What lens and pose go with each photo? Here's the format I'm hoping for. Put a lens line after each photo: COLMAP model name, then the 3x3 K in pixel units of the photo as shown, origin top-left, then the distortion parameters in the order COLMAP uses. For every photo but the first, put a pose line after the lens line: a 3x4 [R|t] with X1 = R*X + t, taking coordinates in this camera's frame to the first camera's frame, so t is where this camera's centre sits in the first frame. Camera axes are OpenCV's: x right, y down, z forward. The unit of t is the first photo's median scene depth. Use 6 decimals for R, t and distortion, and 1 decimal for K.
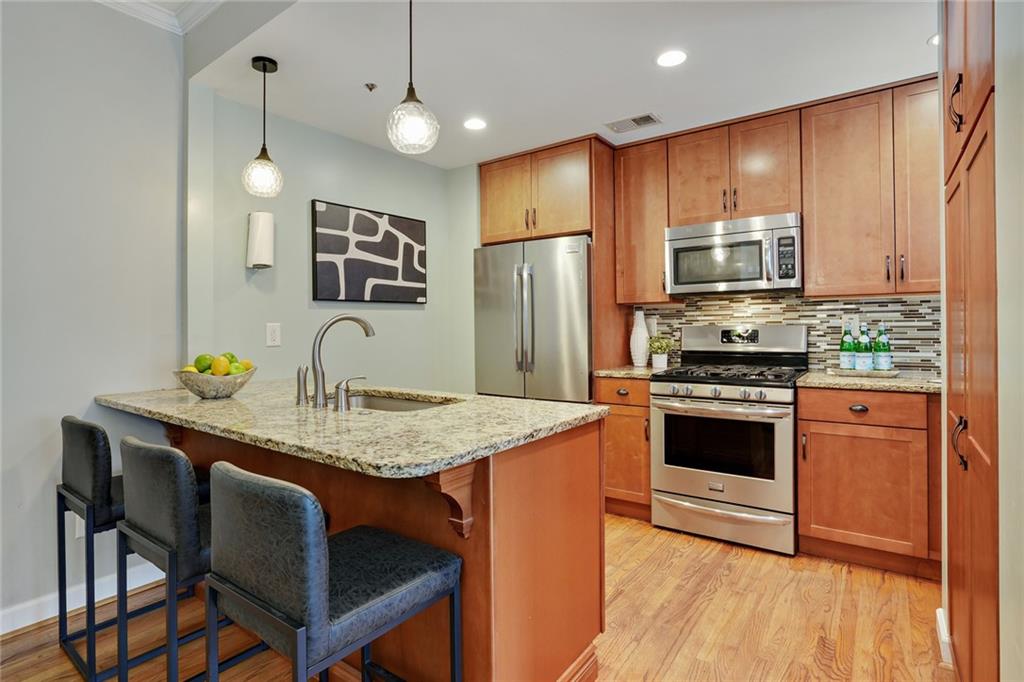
lens RADIAL K [[514.3, 0, 508.9], [0, 514.3, 326.9], [0, 0, 1]] dist [-0.021013, 0.000120]
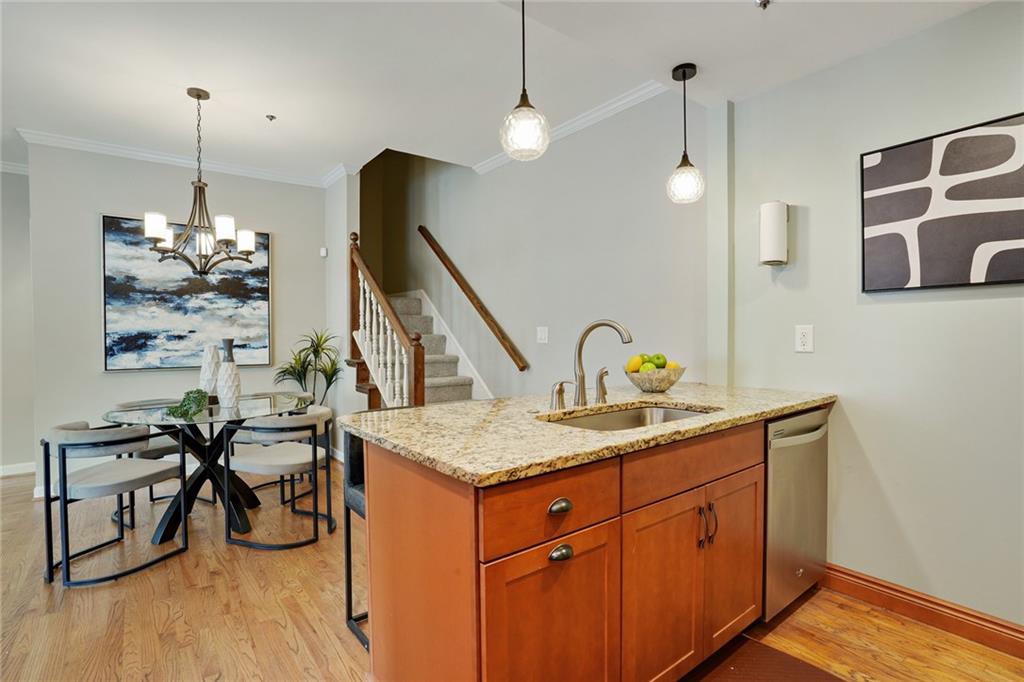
lens RADIAL K [[494.0, 0, 509.1], [0, 494.0, 351.6], [0, 0, 1]] dist [-0.035001, 0.000263]
pose [[-0.277993, 0.050747, -0.959242, 0.432793], [0.014976, 0.998711, 0.048495, -0.008985], [0.960466, -0.000884, -0.278395, 0.707066]]
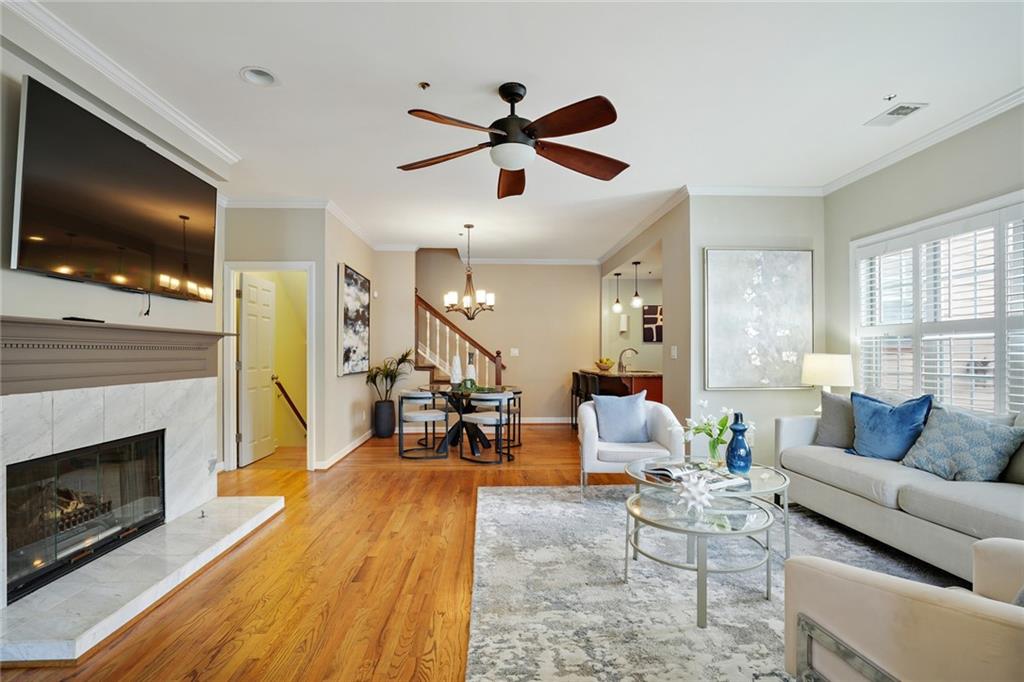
lens RADIAL K [[468.9, 0, 512.0], [0, 468.9, 341.0], [0, 0, 1]] dist [-0.025444, 0.000720]
pose [[0.623503, -0.005861, -0.781799, 1.177132], [-0.006525, 0.999898, -0.012700, -0.017945], [0.781794, 0.013019, 0.623401, -1.162917]]
